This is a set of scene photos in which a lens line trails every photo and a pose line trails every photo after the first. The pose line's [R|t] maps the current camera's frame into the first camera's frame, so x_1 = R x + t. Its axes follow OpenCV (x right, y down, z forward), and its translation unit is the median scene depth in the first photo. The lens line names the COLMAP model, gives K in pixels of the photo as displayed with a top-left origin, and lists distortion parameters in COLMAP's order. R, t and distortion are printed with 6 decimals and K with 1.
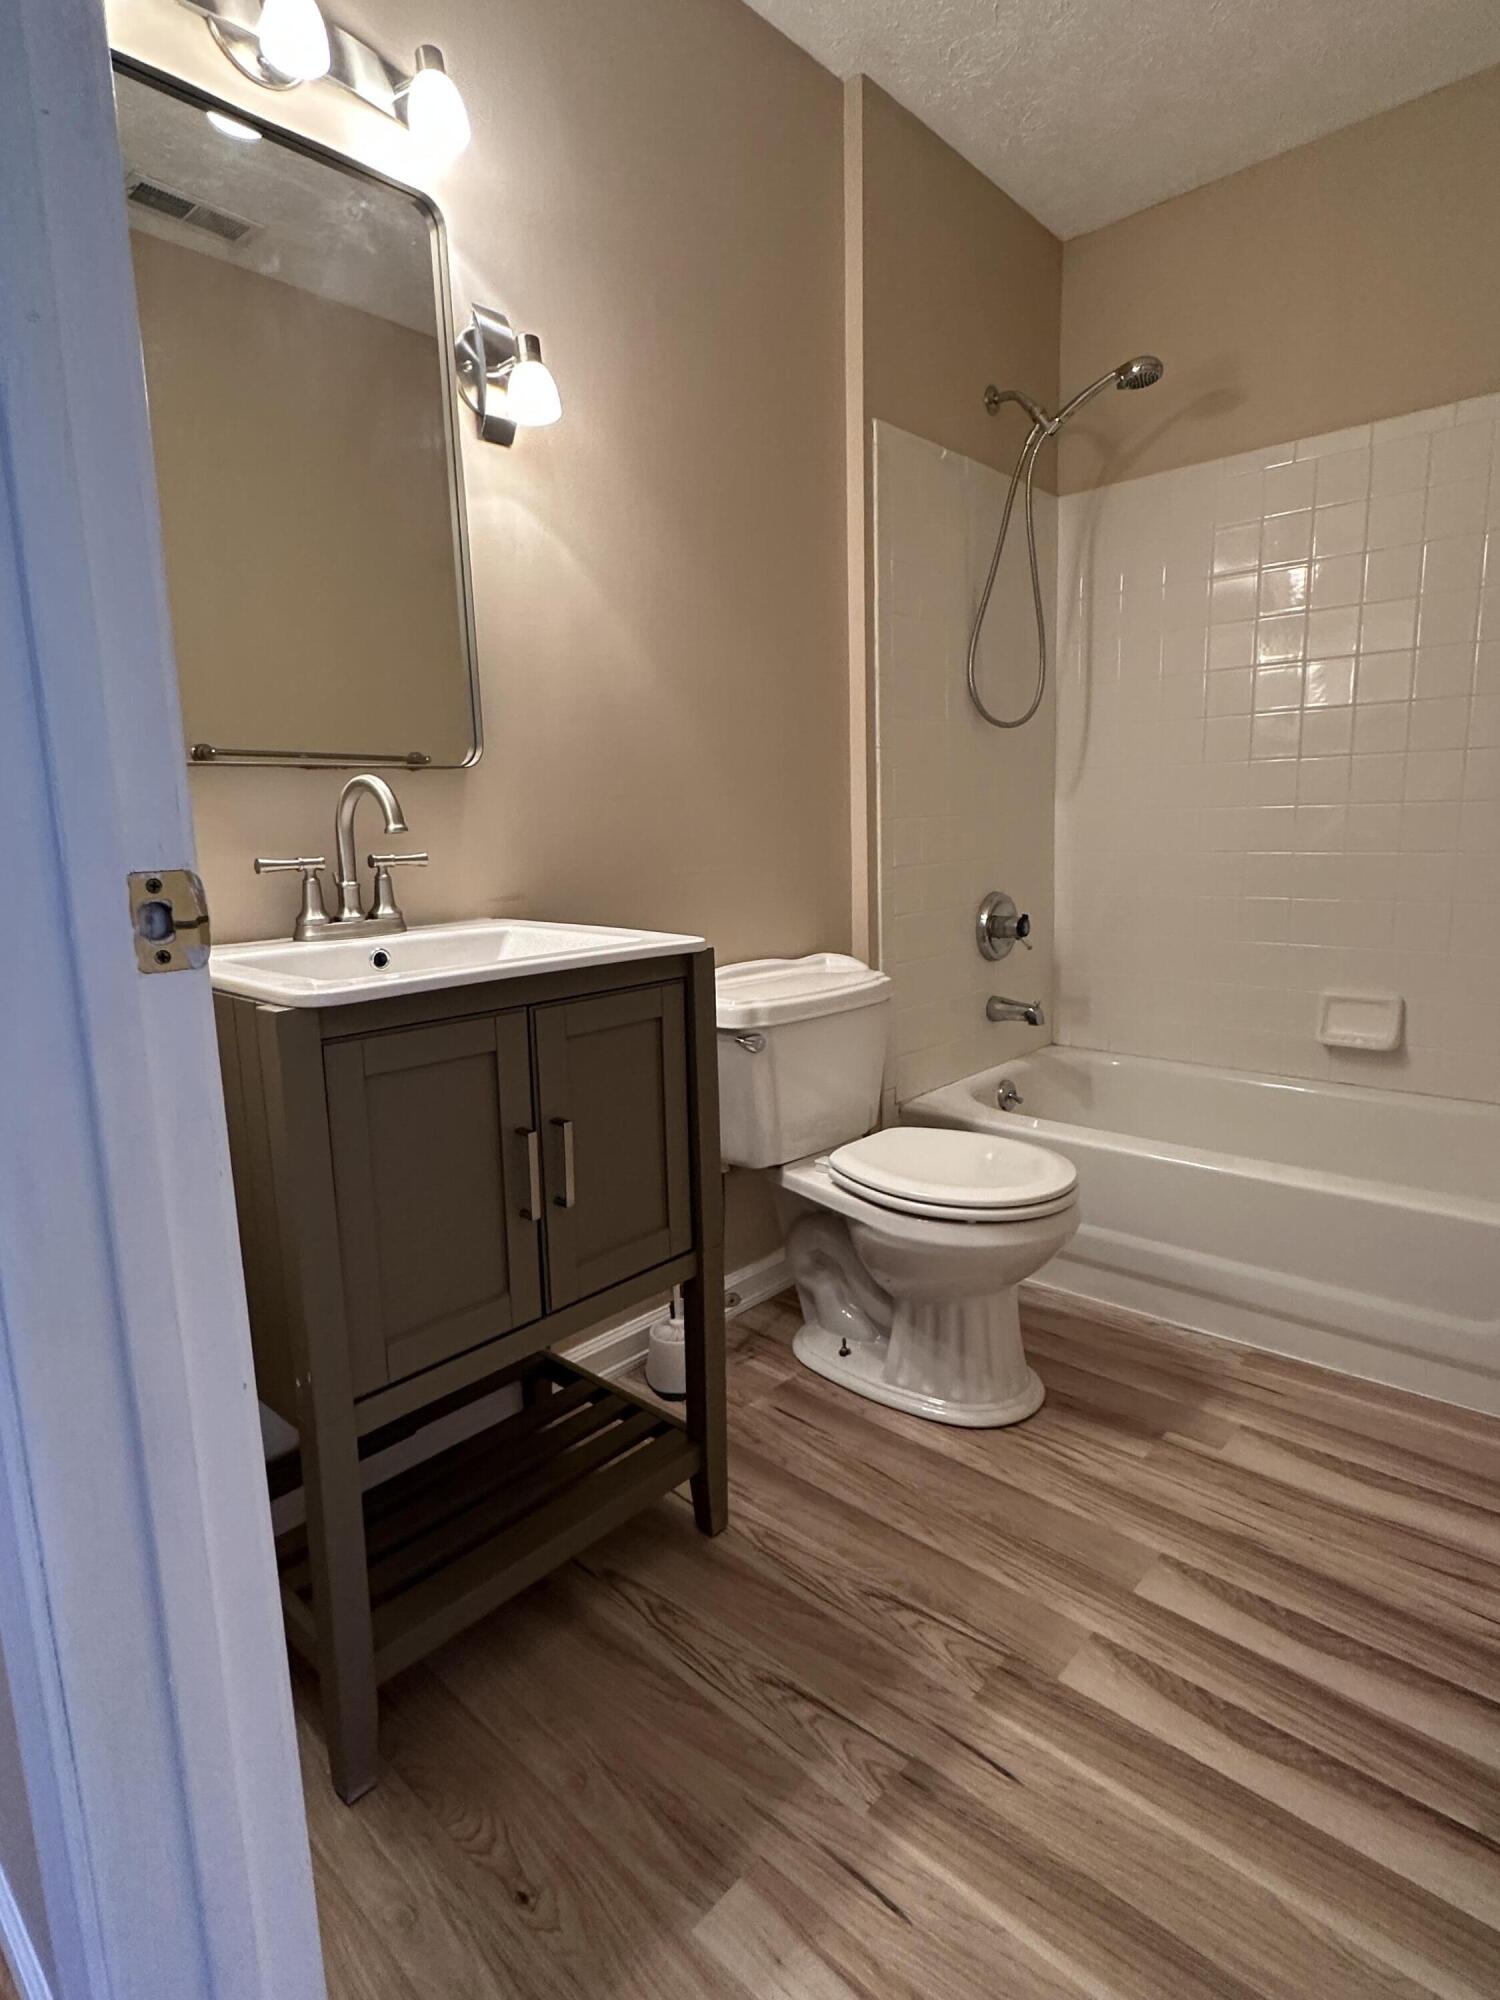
lens RADIAL K [[1040.1, 0, 750.0], [0, 1040.1, 1000.0], [0, 0, 1]] dist [-0.002918, -0.000086]
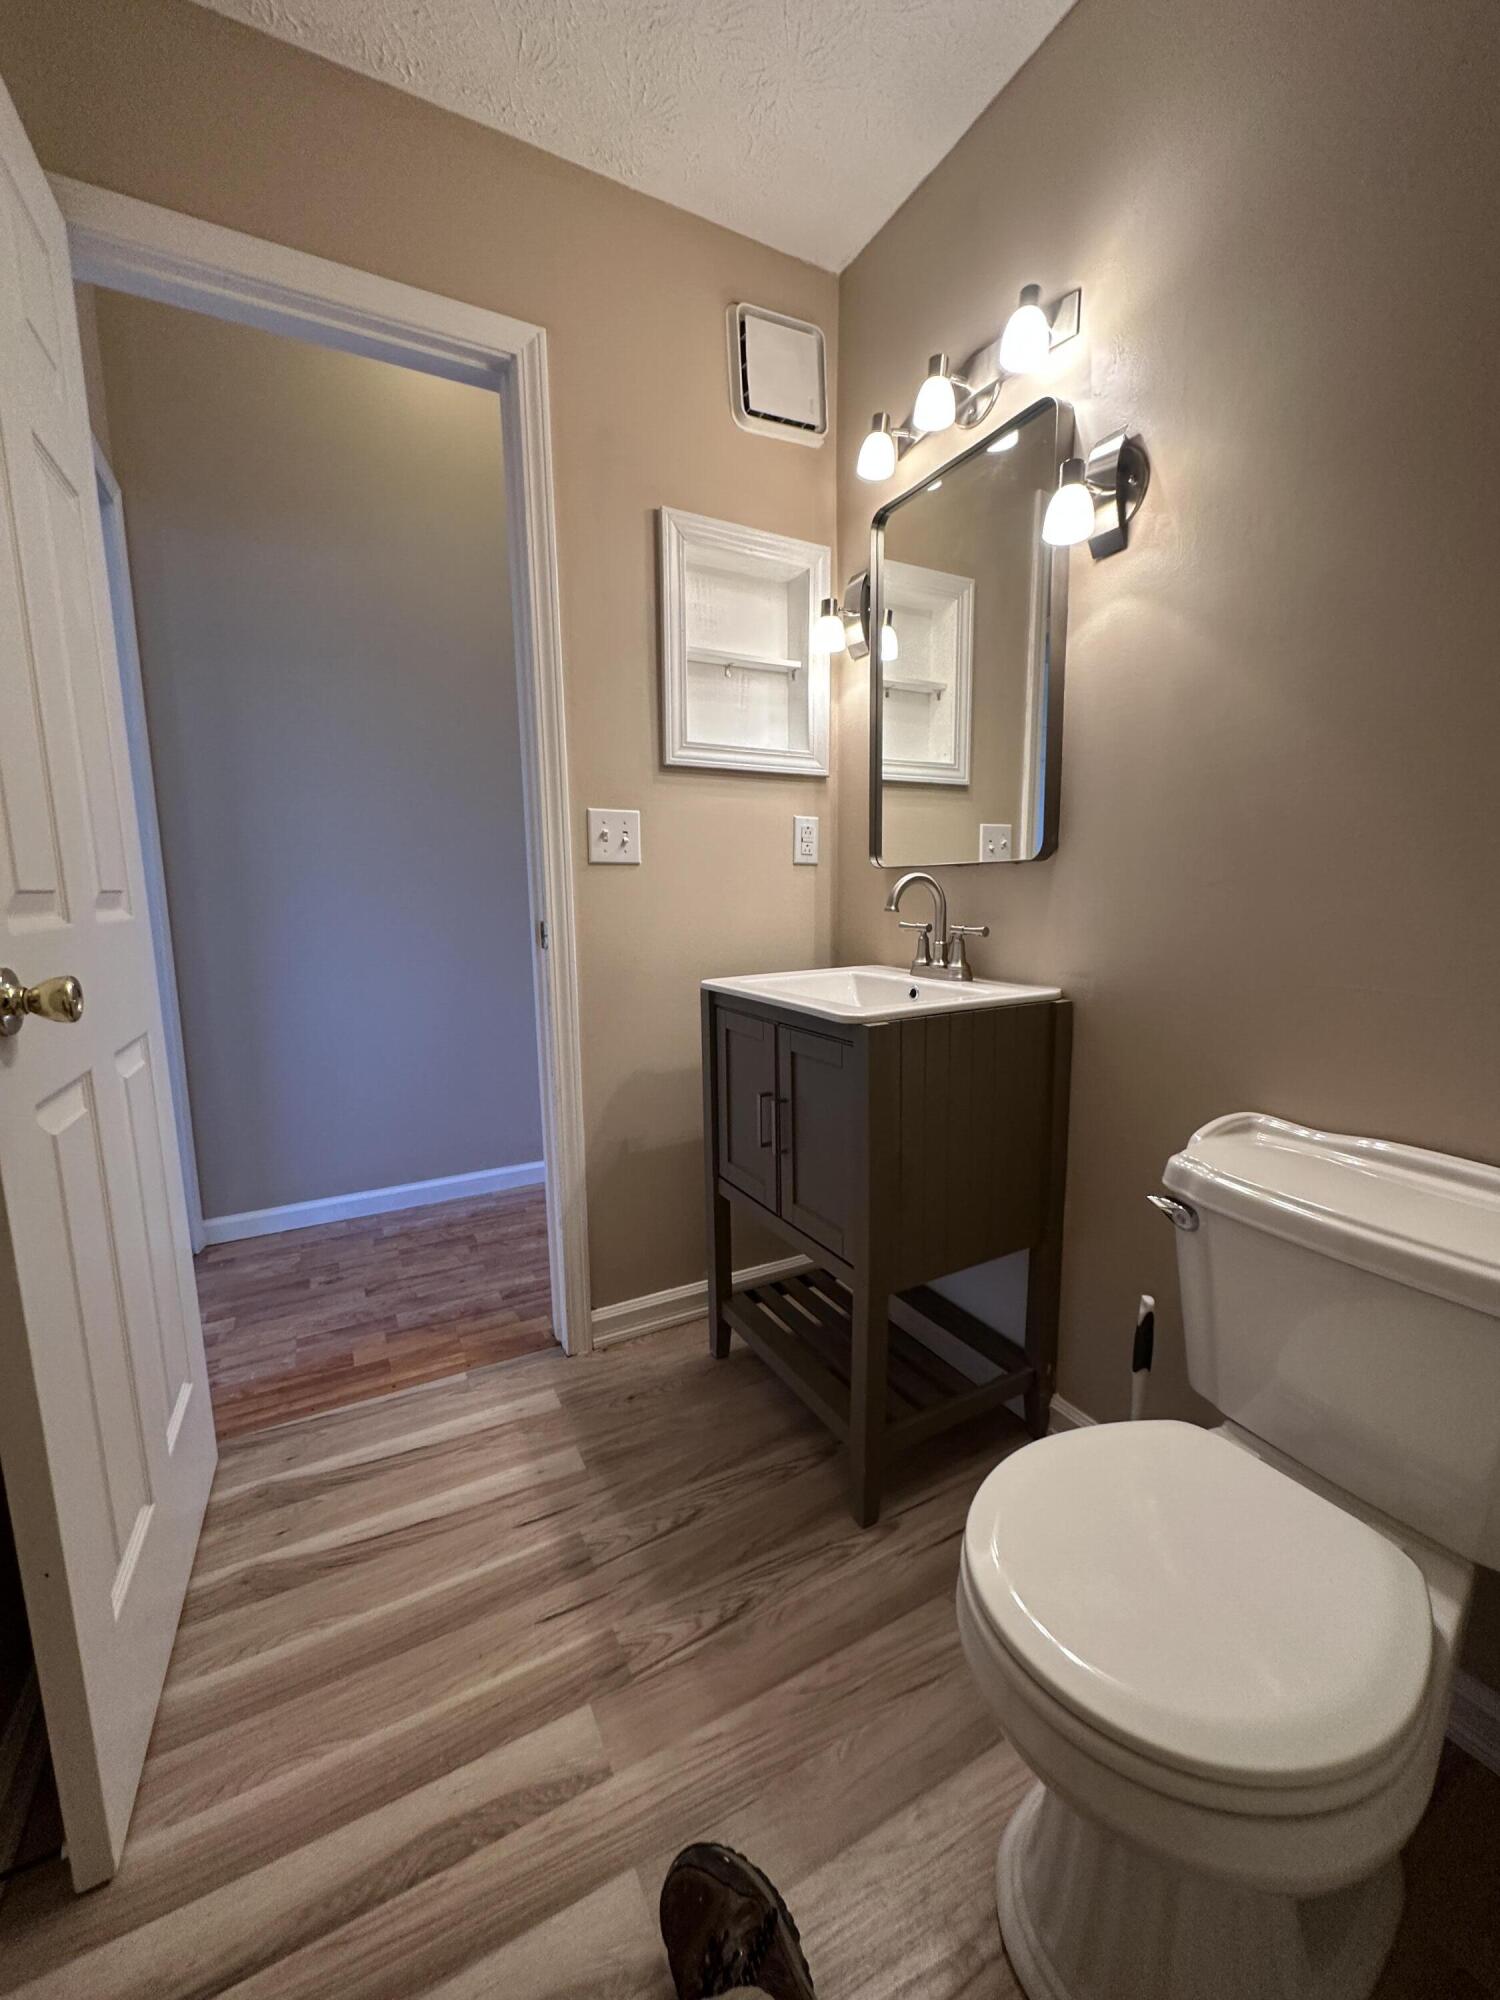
lens RADIAL K [[796.1, 0, 750.0], [0, 796.1, 1000.0], [0, 0, 1]] dist [-0.000810, 0.000008]
pose [[-0.330056, 0.159417, -0.930403, 0.924573], [-0.137380, 0.967030, 0.214427, -0.281570], [0.933911, 0.198591, -0.297274, 1.284552]]
